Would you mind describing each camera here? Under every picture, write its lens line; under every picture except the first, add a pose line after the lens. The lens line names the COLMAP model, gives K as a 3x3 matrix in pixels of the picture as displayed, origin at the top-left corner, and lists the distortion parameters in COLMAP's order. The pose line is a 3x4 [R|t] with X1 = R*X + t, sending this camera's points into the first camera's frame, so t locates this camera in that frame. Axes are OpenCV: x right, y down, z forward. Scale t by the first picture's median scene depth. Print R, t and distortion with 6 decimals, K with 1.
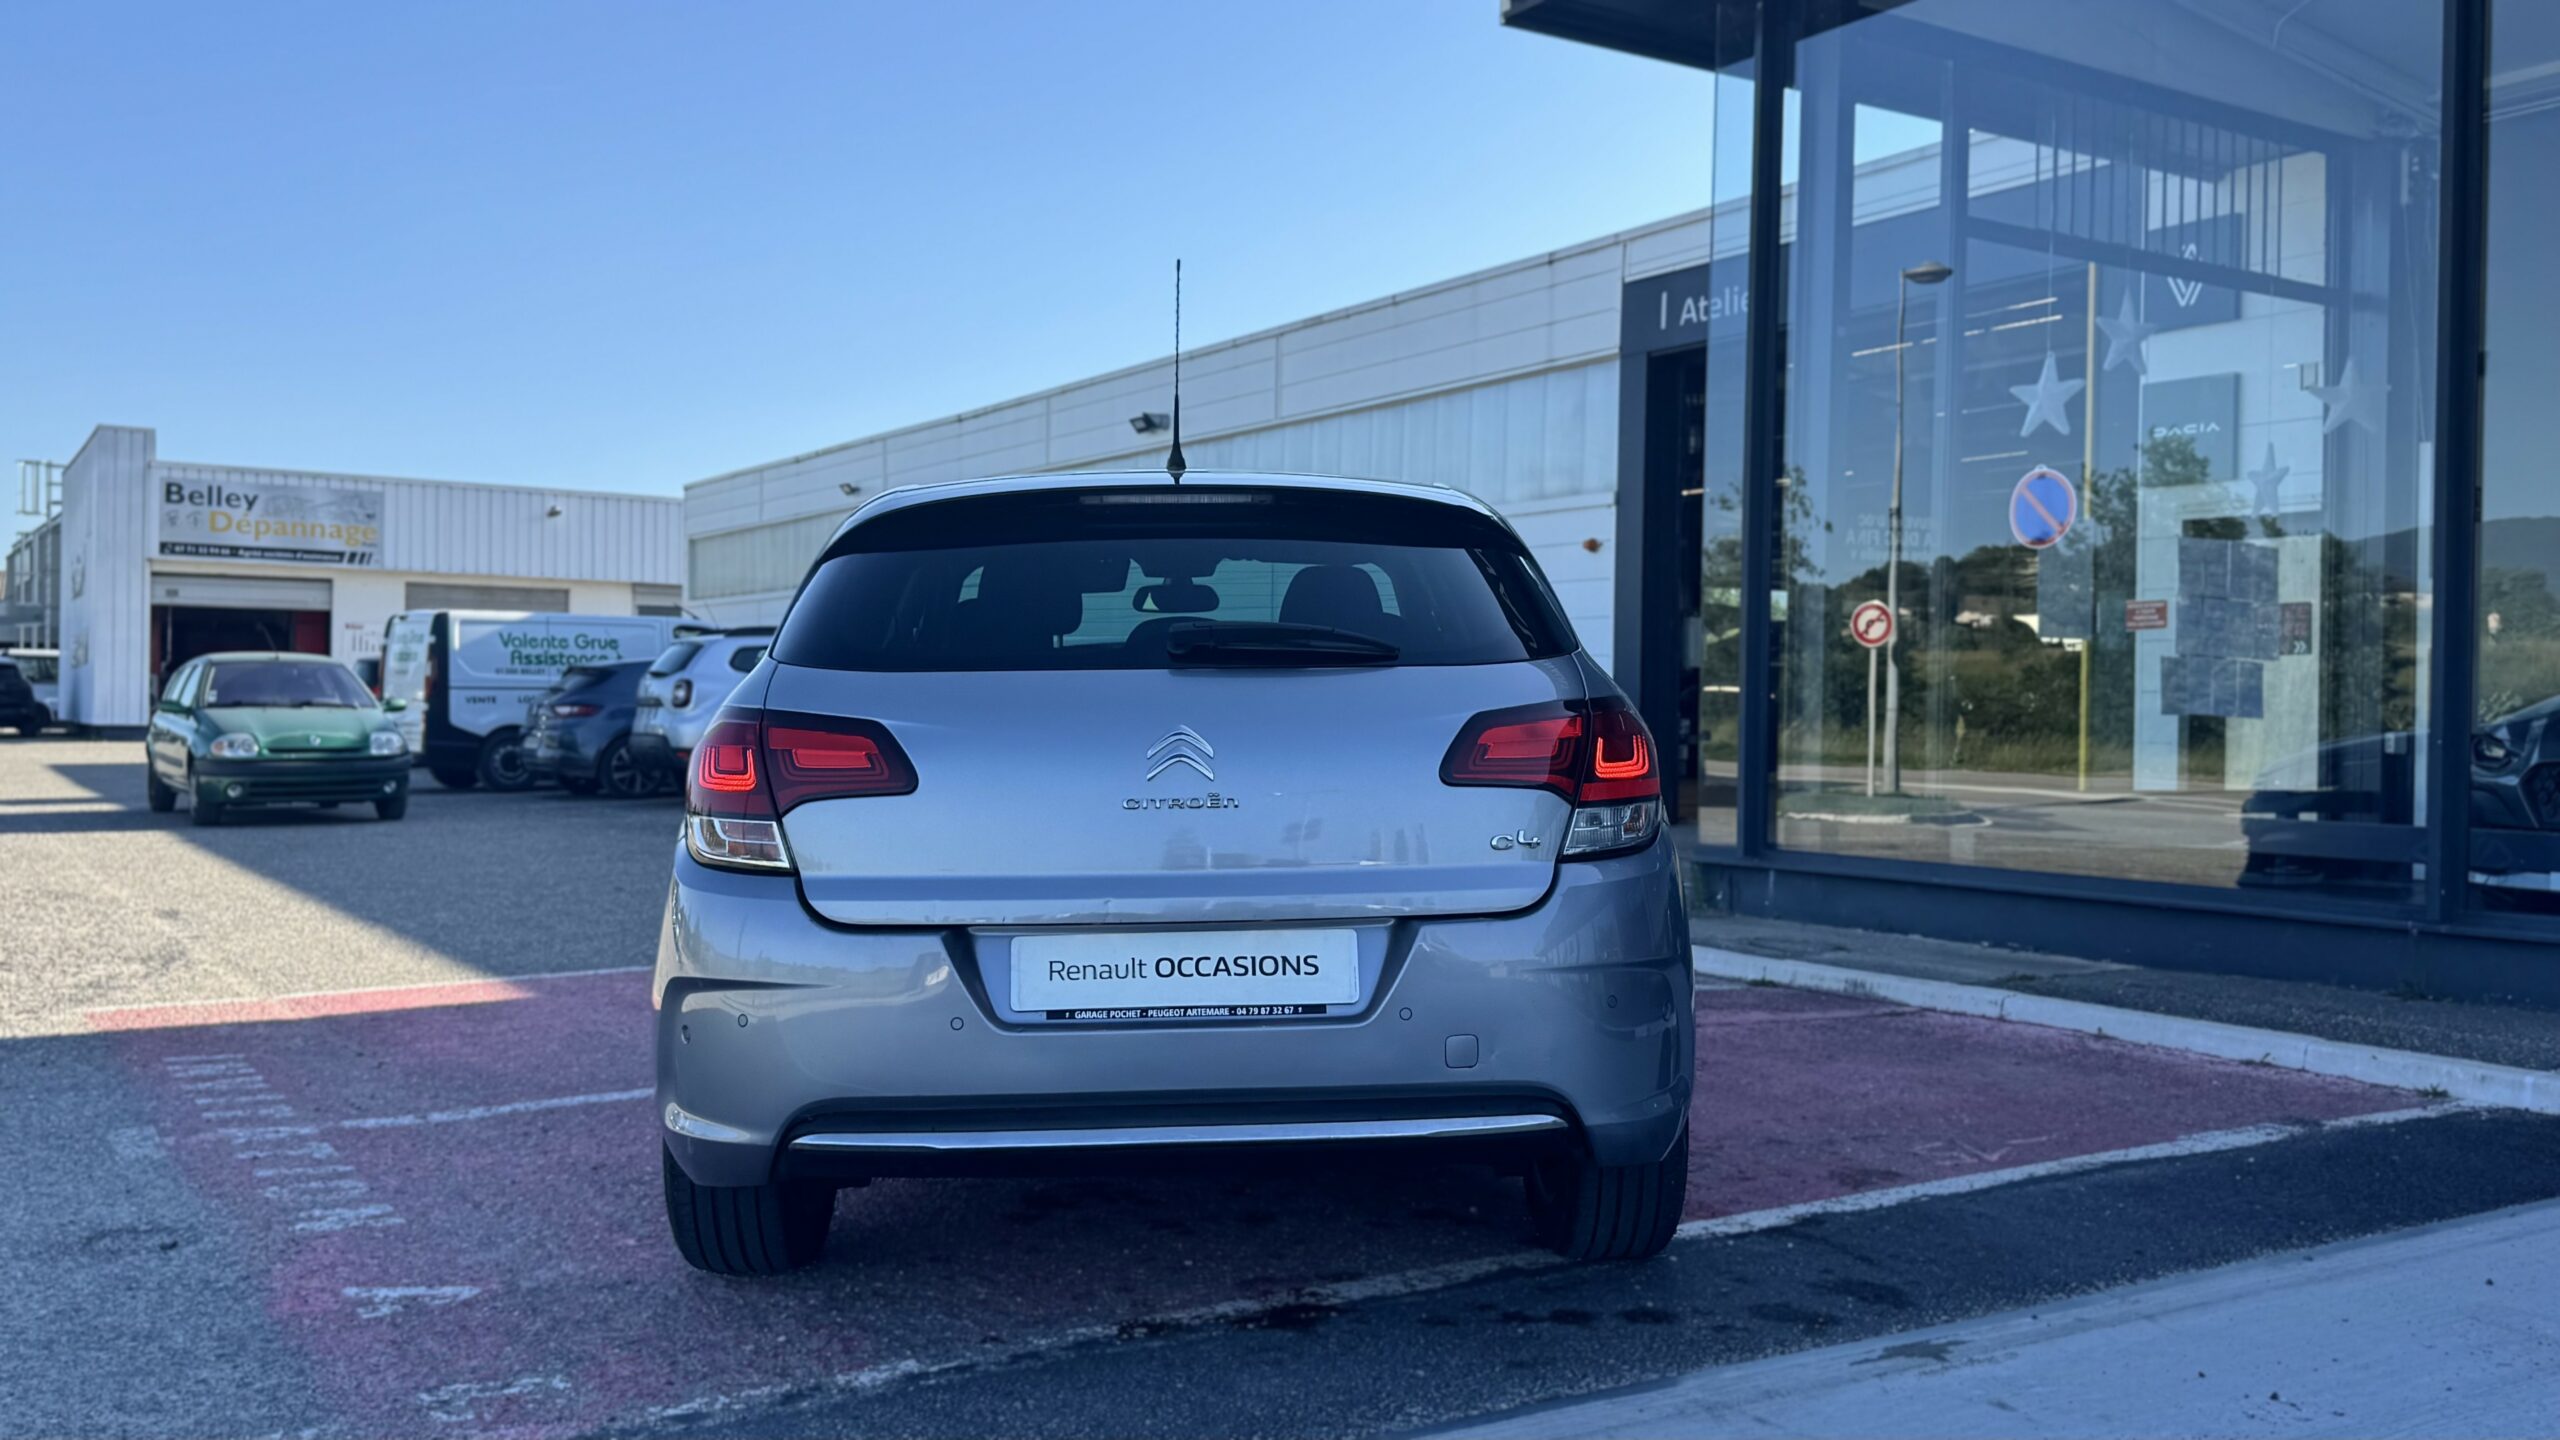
lens RADIAL K [[2168.4, 0, 1320.9], [0, 2168.4, 728.8], [0, 0, 1]] dist [0.106360, -0.169533]
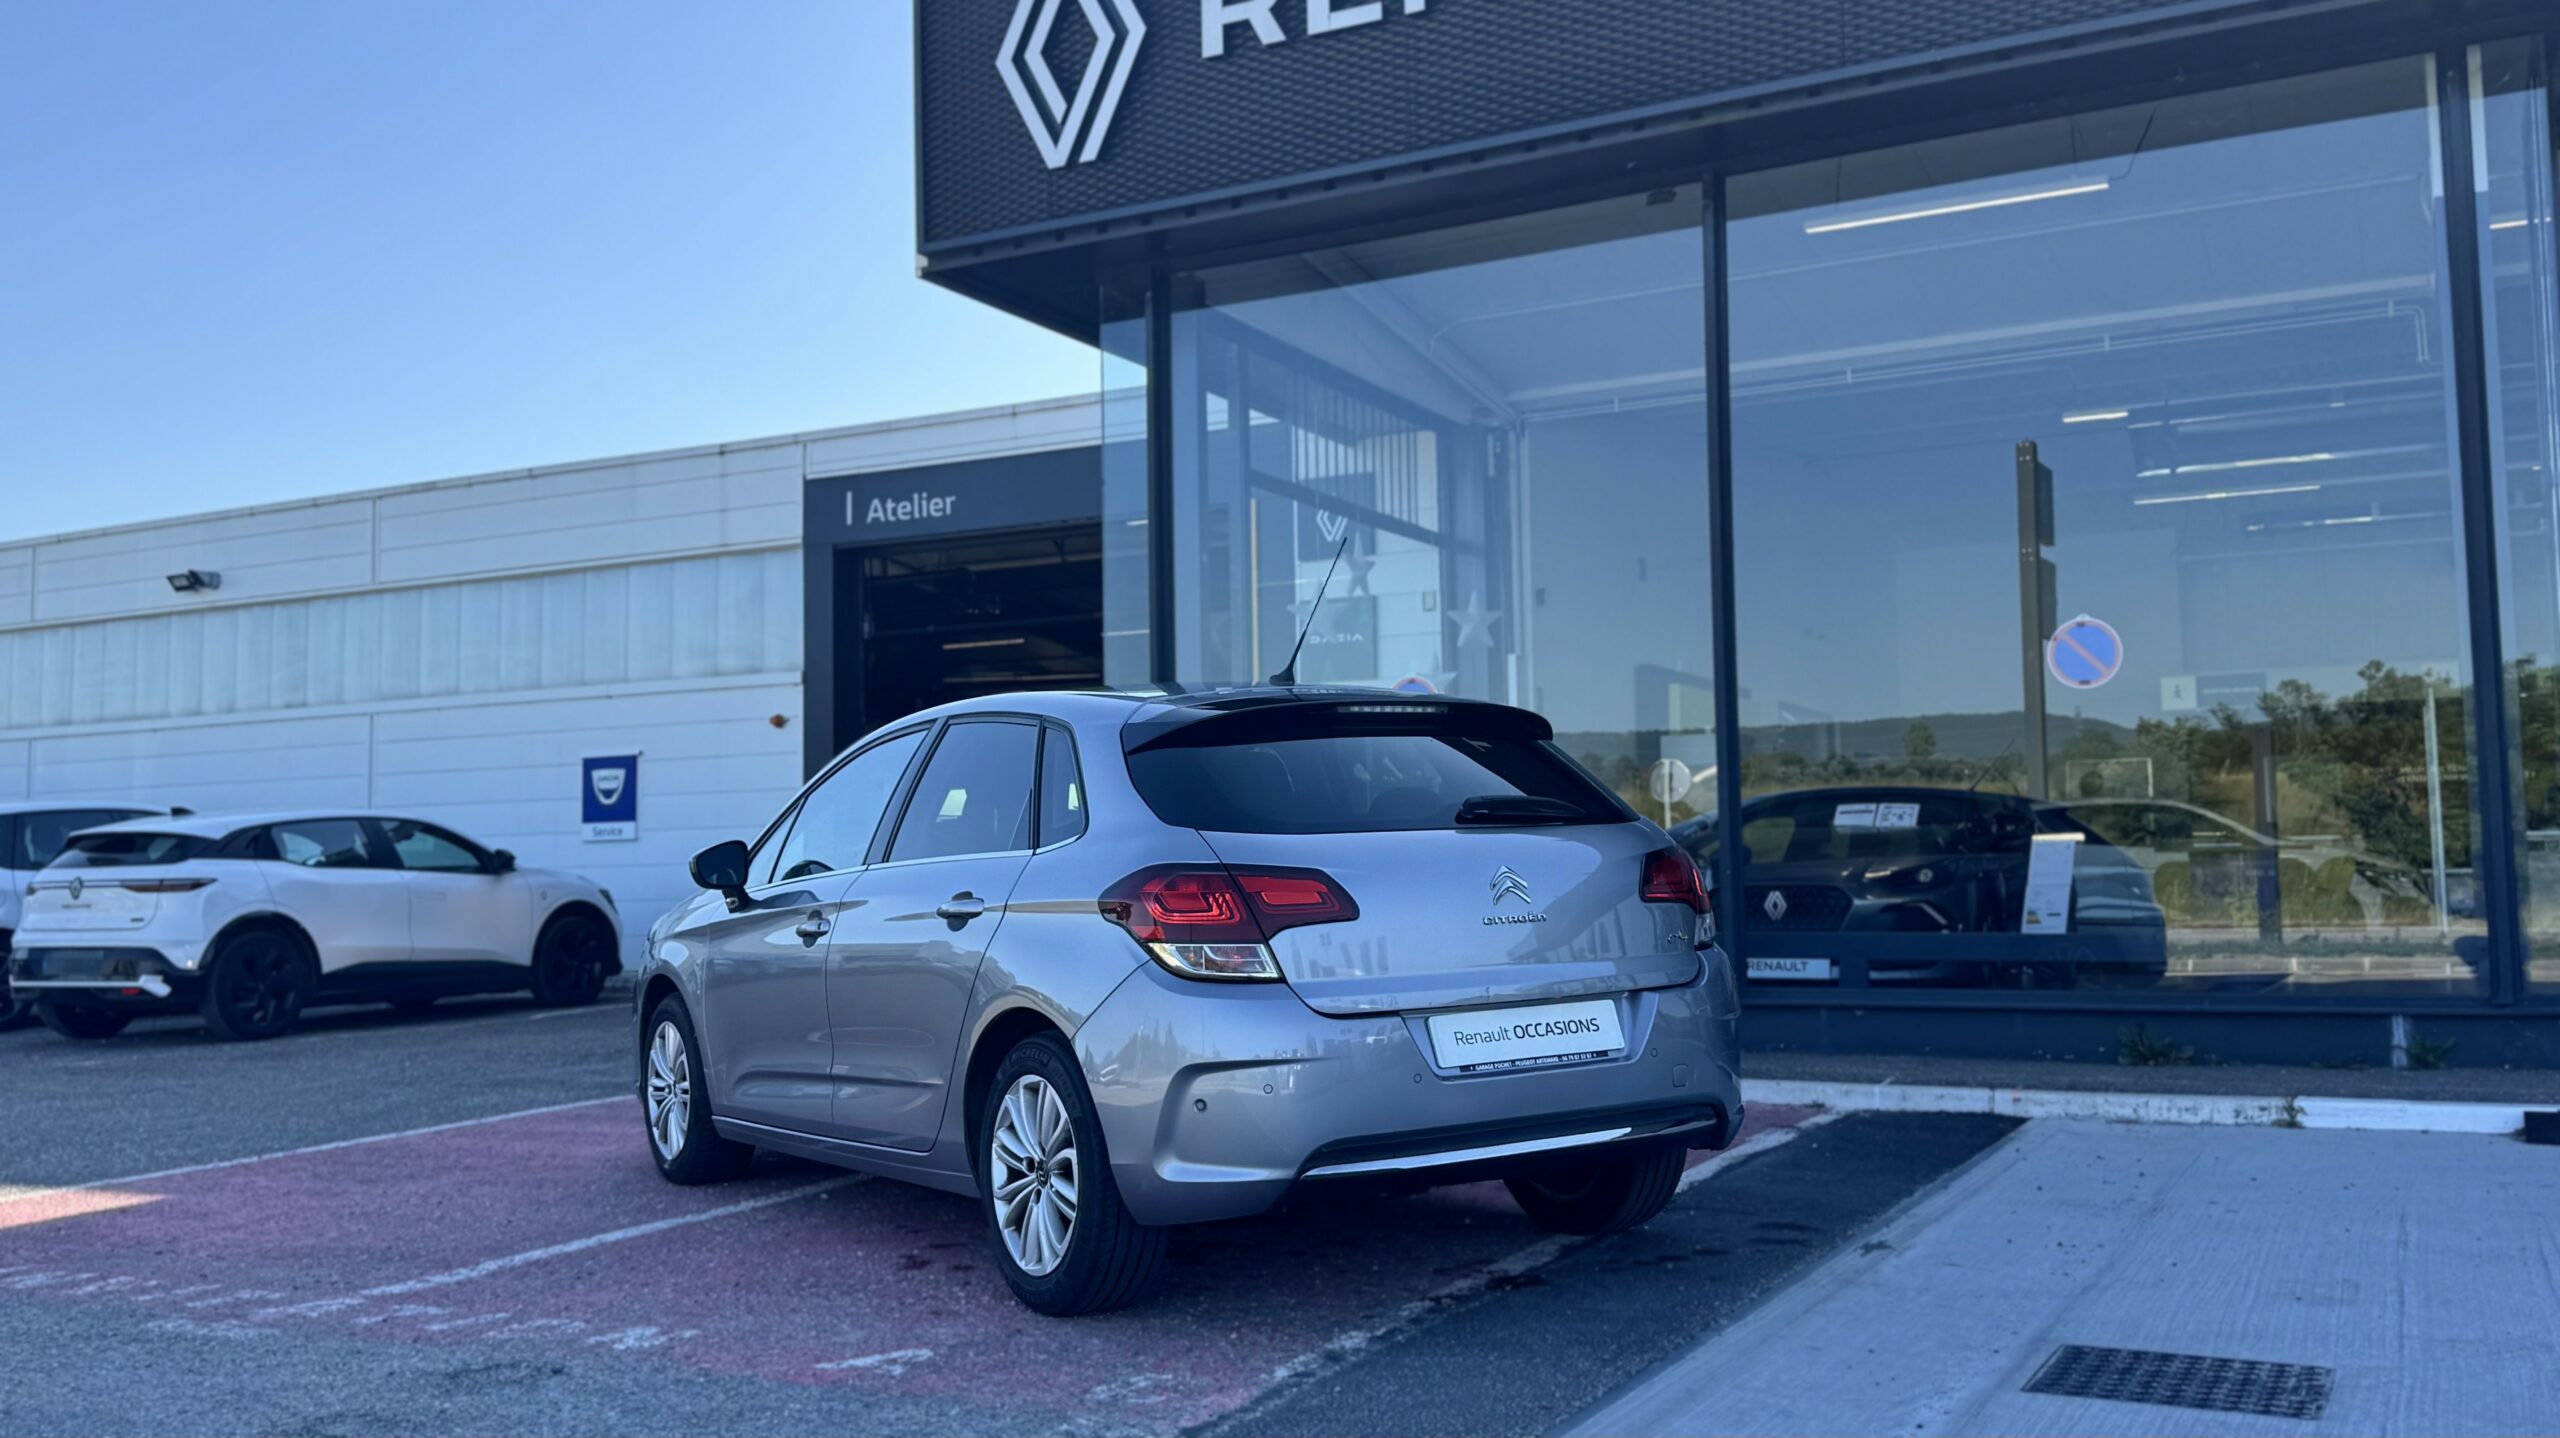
lens RADIAL K [[2168.4, 0, 1321.0], [0, 2168.4, 700.1], [0, 0, 1]] dist [0.106360, -0.169533]
pose [[0.860256, 0.013501, 0.509684, -0.264680], [0.032744, 0.996123, -0.081652, 0.000599], [-0.508810, 0.086930, 0.856479, -0.059837]]
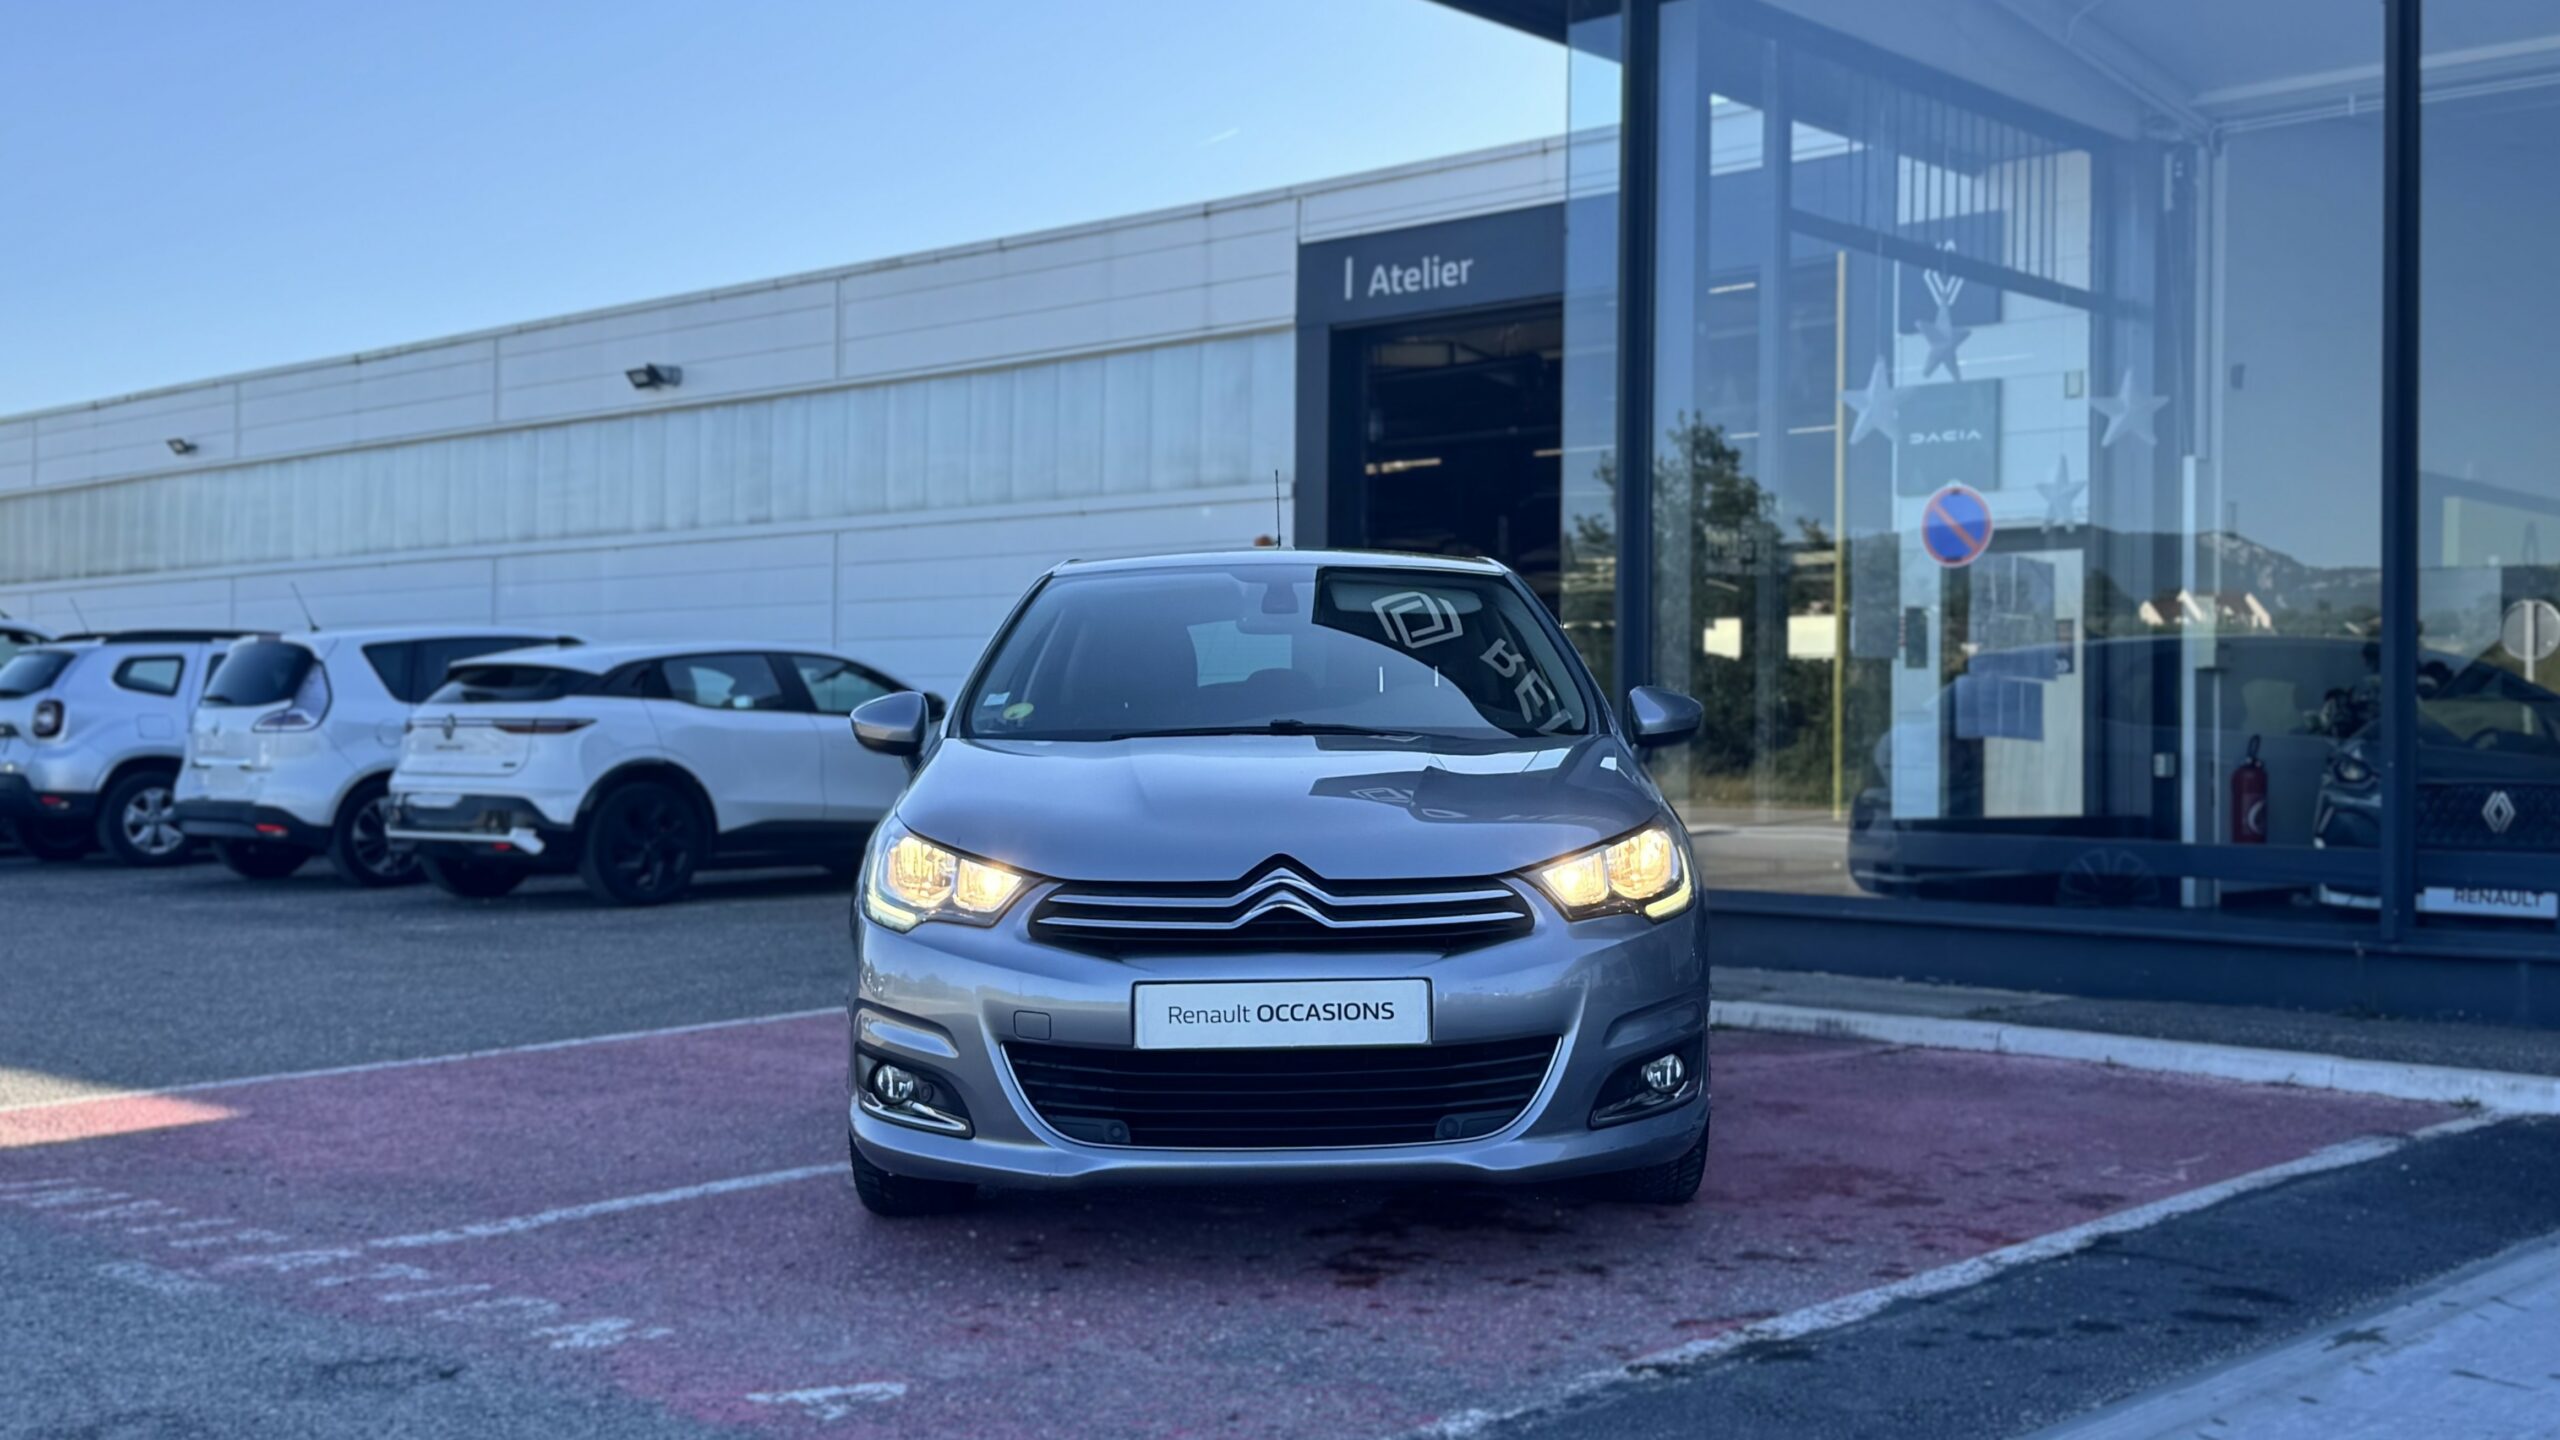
lens RADIAL K [[2654.7, 0, 1407.5], [0, 2654.7, 697.2], [0, 0, 1]] dist [0.133369, 0.000000]
pose [[0.961389, -0.001796, 0.275187, -0.157509], [0.007708, 0.999762, -0.020404, -0.001775], [-0.275085, 0.021738, 0.961174, -0.043847]]
